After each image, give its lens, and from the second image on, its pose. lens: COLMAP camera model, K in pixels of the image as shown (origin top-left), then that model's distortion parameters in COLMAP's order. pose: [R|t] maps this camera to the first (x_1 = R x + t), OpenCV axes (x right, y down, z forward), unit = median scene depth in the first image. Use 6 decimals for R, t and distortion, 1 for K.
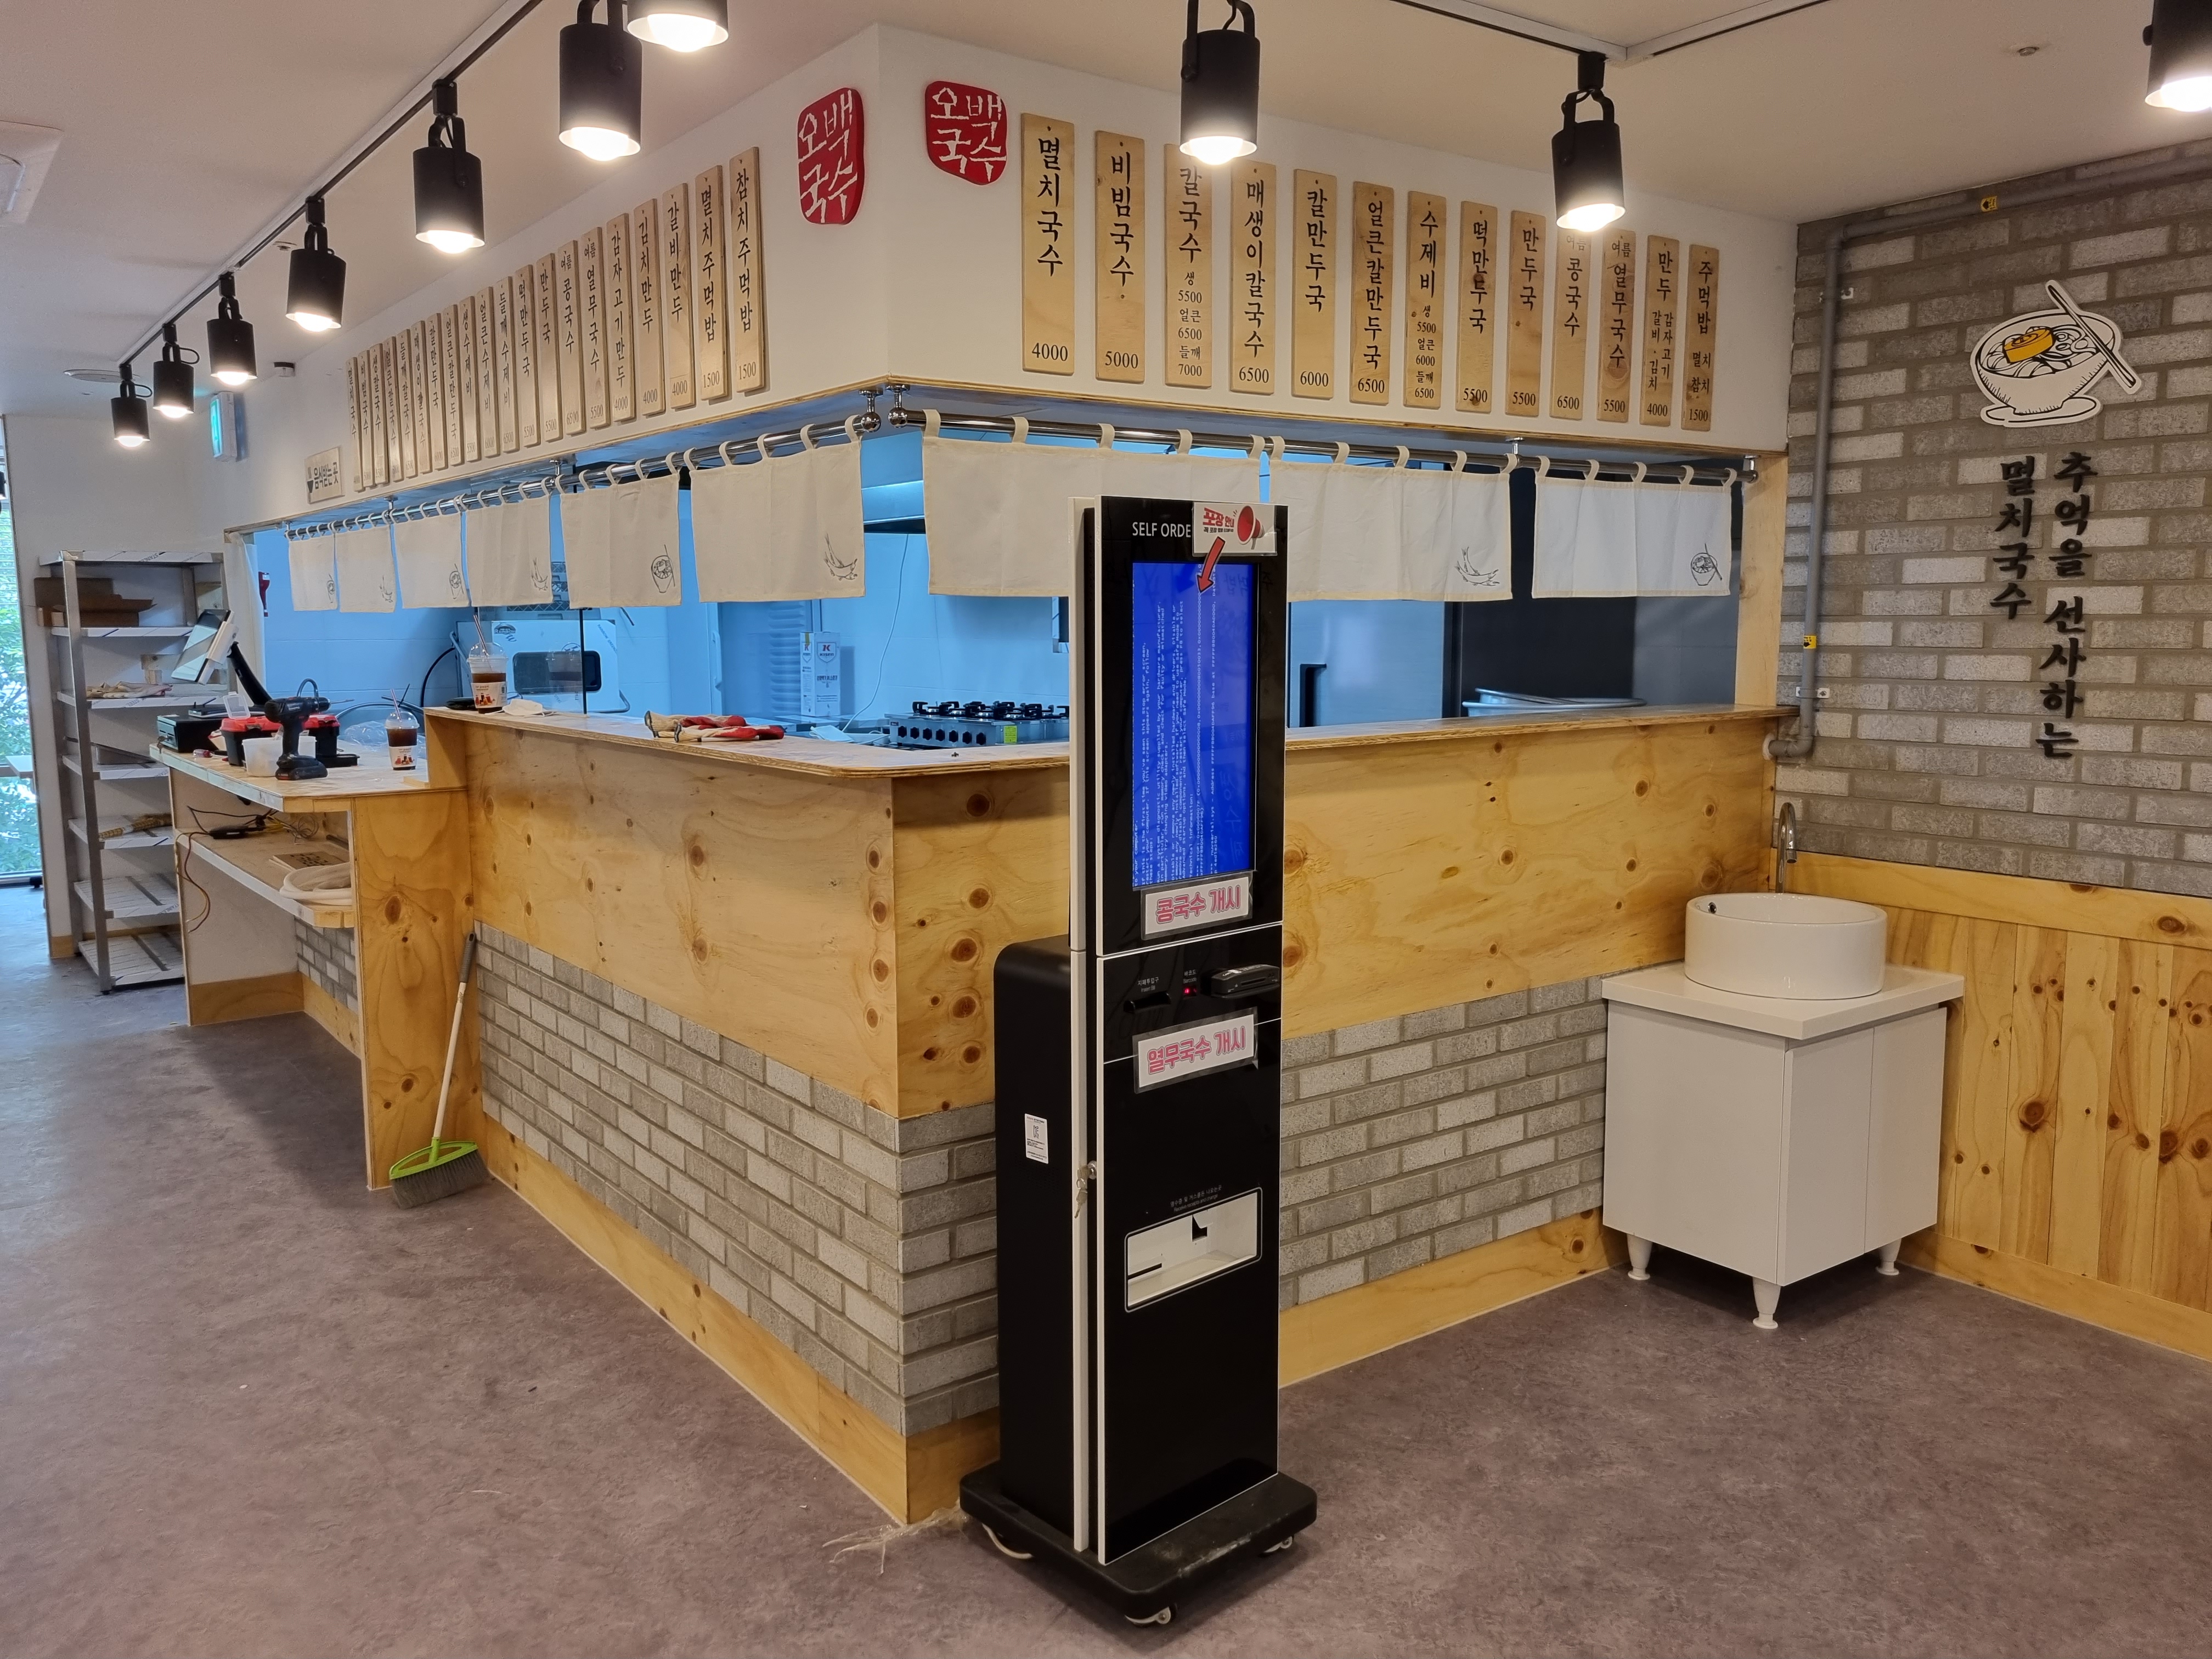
lens RADIAL K [[1658.5, 0, 1103.2], [0, 1658.5, 835.7], [0, 0, 1]] dist [0.027557, -0.007943]
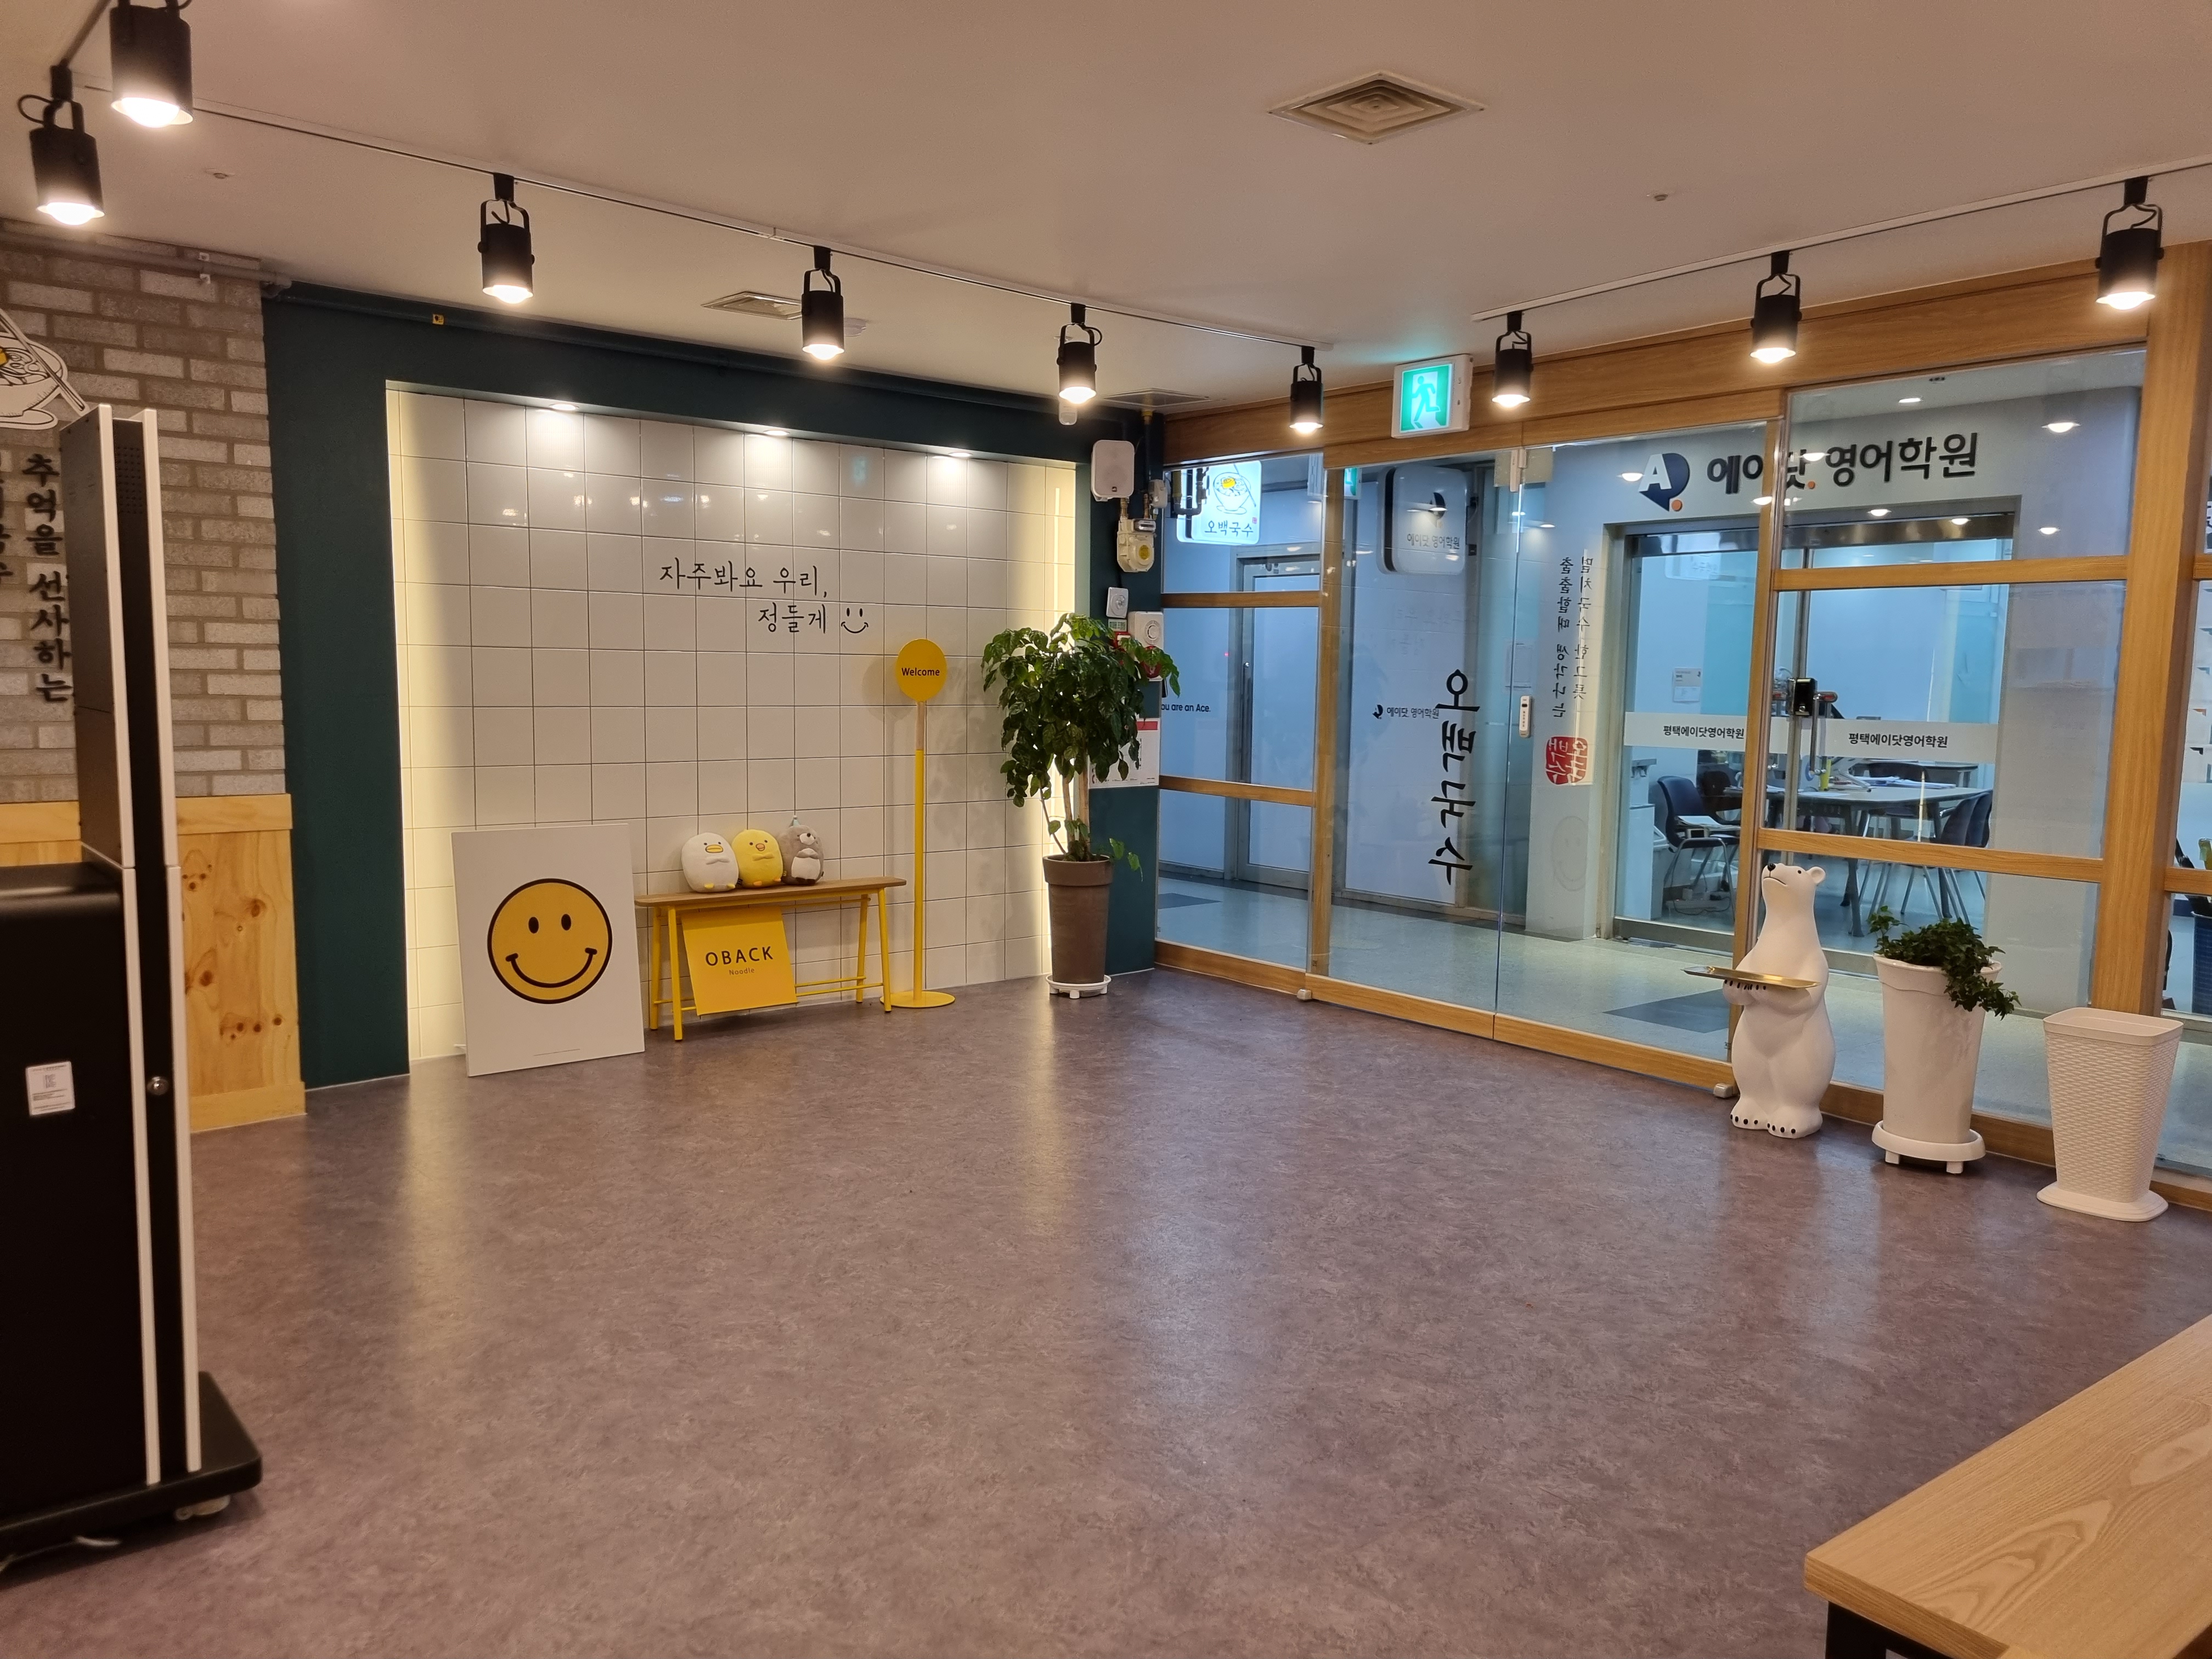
lens RADIAL K [[1658.5, 0, 1104.8], [0, 1658.5, 829.7], [0, 0, 1]] dist [0.027557, -0.007943]
pose [[-0.049437, -0.103339, 0.993417, -0.712821], [0.112308, 0.987750, 0.108339, -0.000453], [-0.992443, 0.116924, -0.037225, 0.292930]]
